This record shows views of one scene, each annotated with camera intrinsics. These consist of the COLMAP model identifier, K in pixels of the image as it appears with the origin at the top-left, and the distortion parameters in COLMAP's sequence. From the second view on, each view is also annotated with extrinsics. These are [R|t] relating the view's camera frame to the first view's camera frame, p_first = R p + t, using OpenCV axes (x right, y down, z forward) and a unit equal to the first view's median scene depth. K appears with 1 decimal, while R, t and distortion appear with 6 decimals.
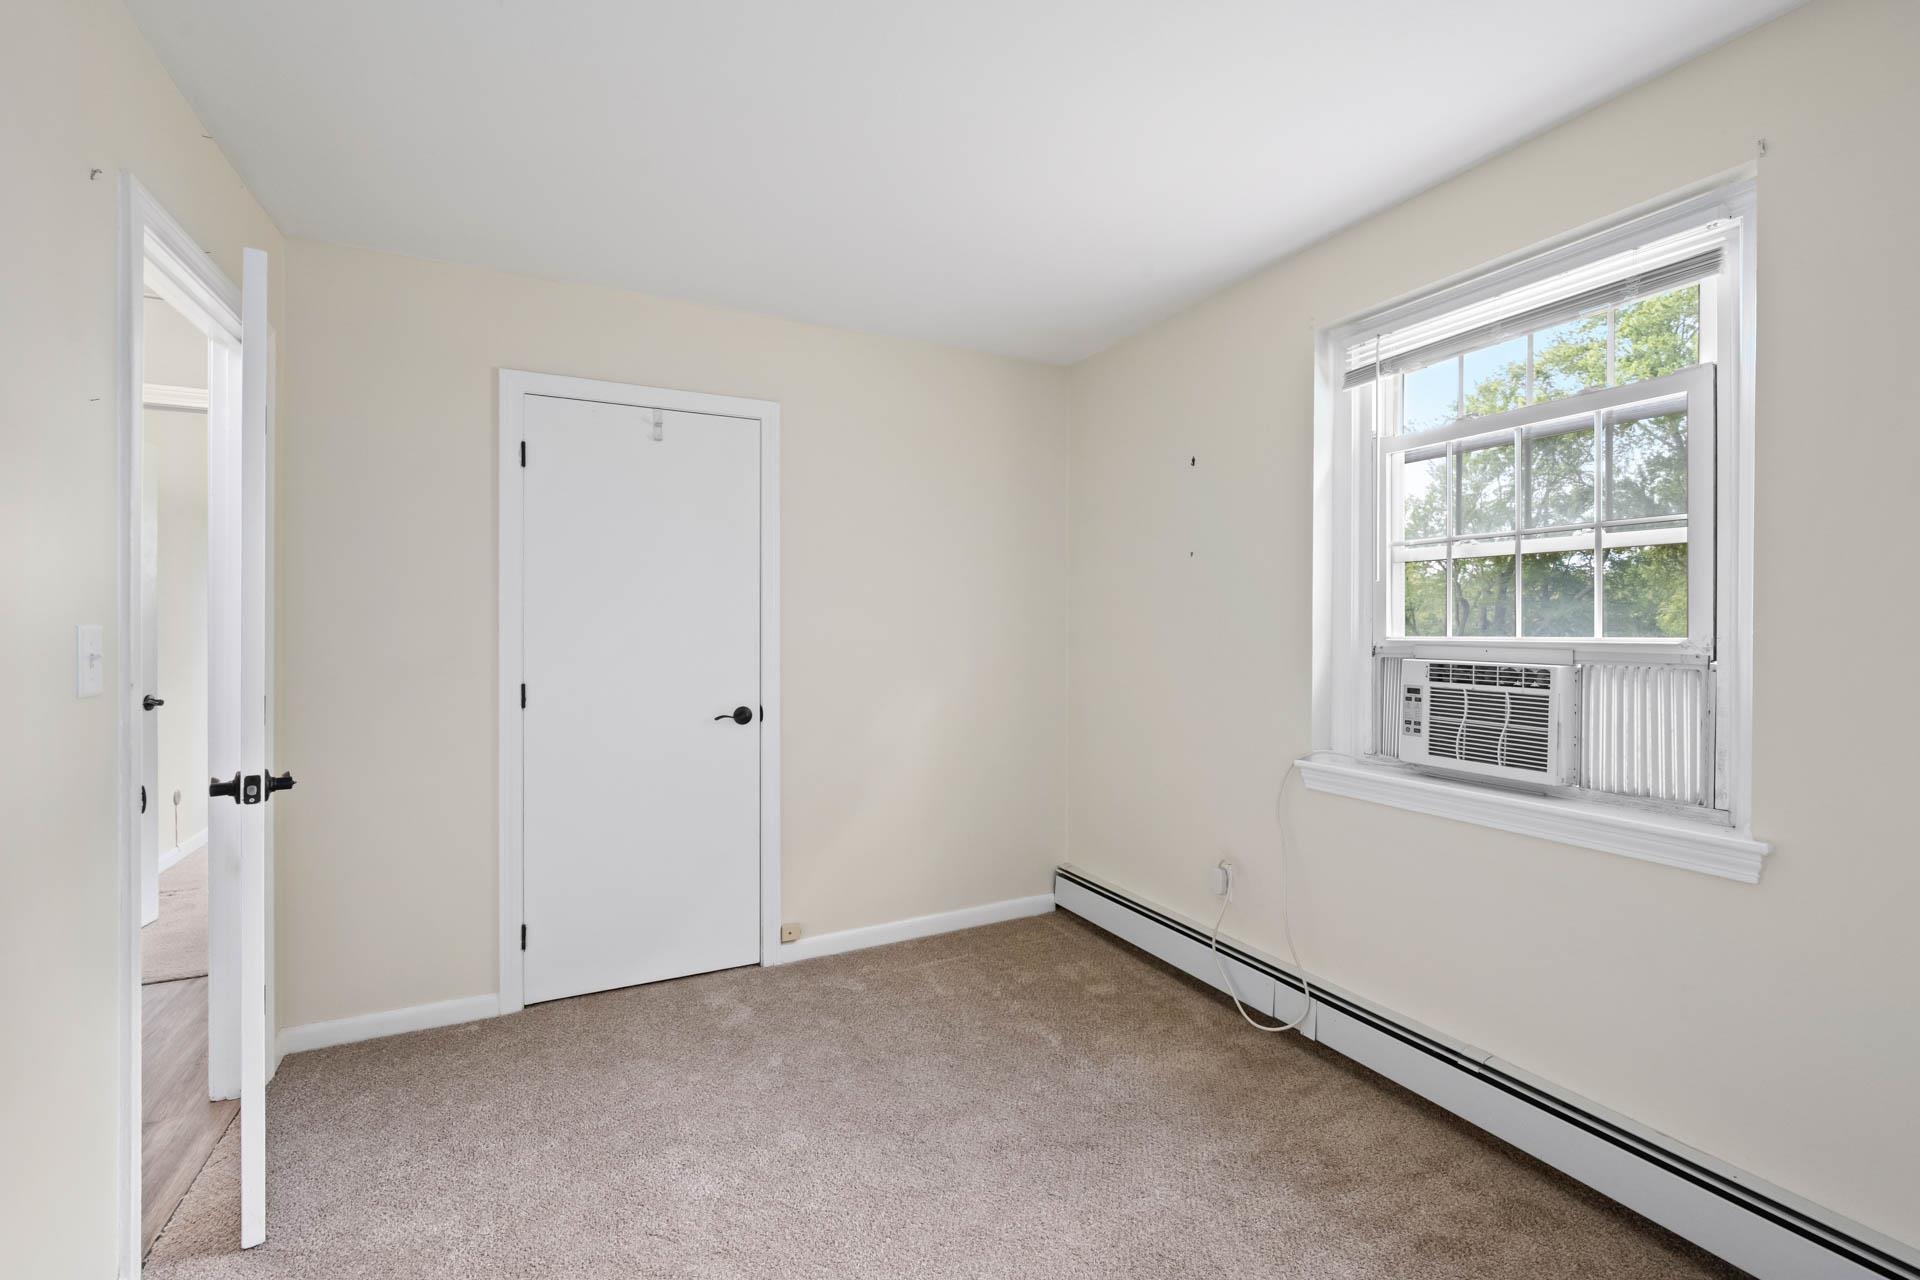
lens RADIAL K [[821.8, 0, 963.0], [0, 821.8, 621.7], [0, 0, 1]] dist [-0.000907, -0.000184]
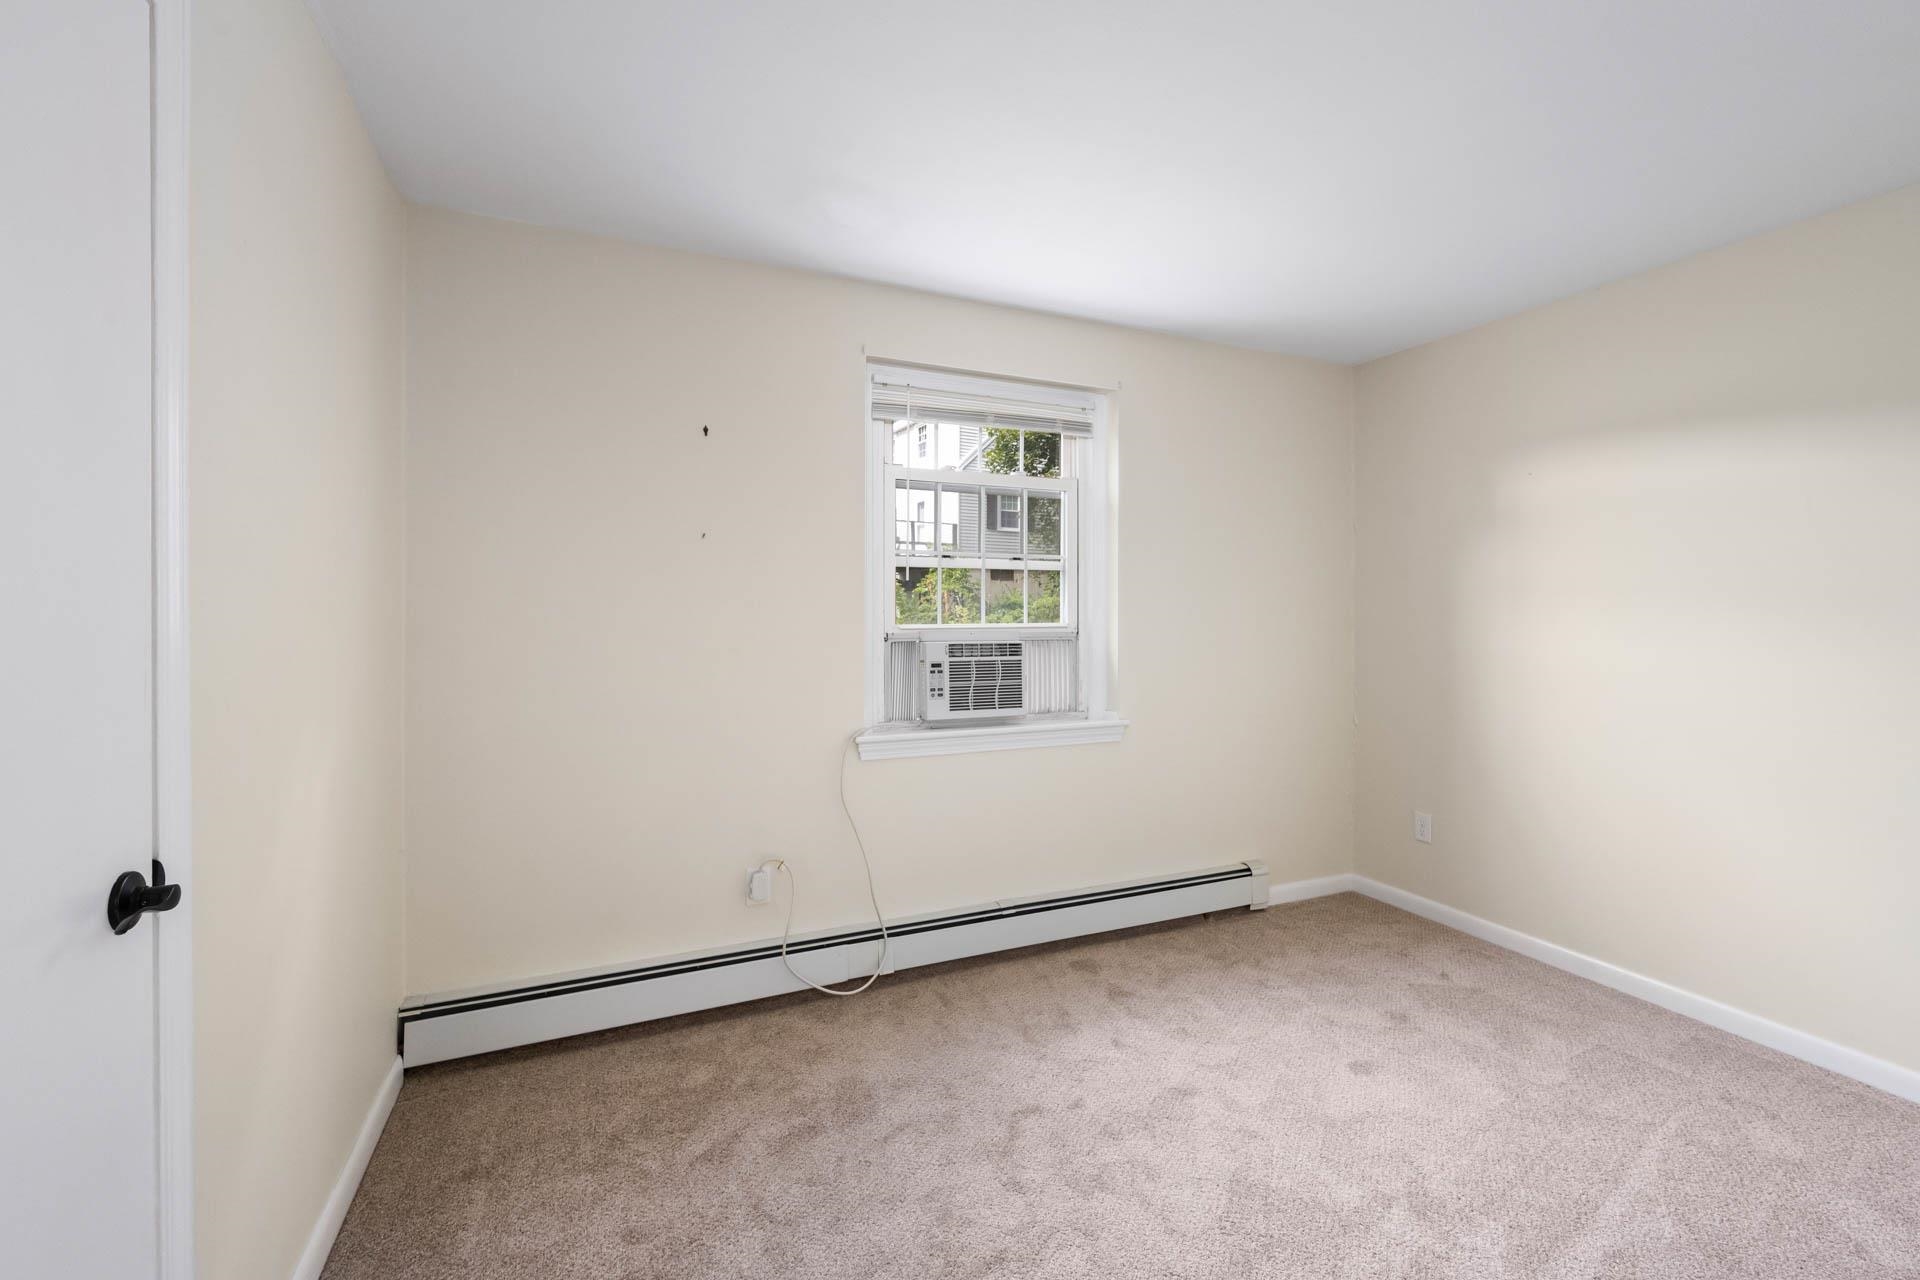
lens RADIAL K [[821.8, 0, 963.0], [0, 821.8, 621.7], [0, 0, 1]] dist [-0.000907, -0.000184]
pose [[0.050153, -0.008052, 0.998709, -0.770669], [-0.001545, 0.999966, 0.008140, 0.003225], [-0.998740, -0.001951, 0.050139, 0.897202]]
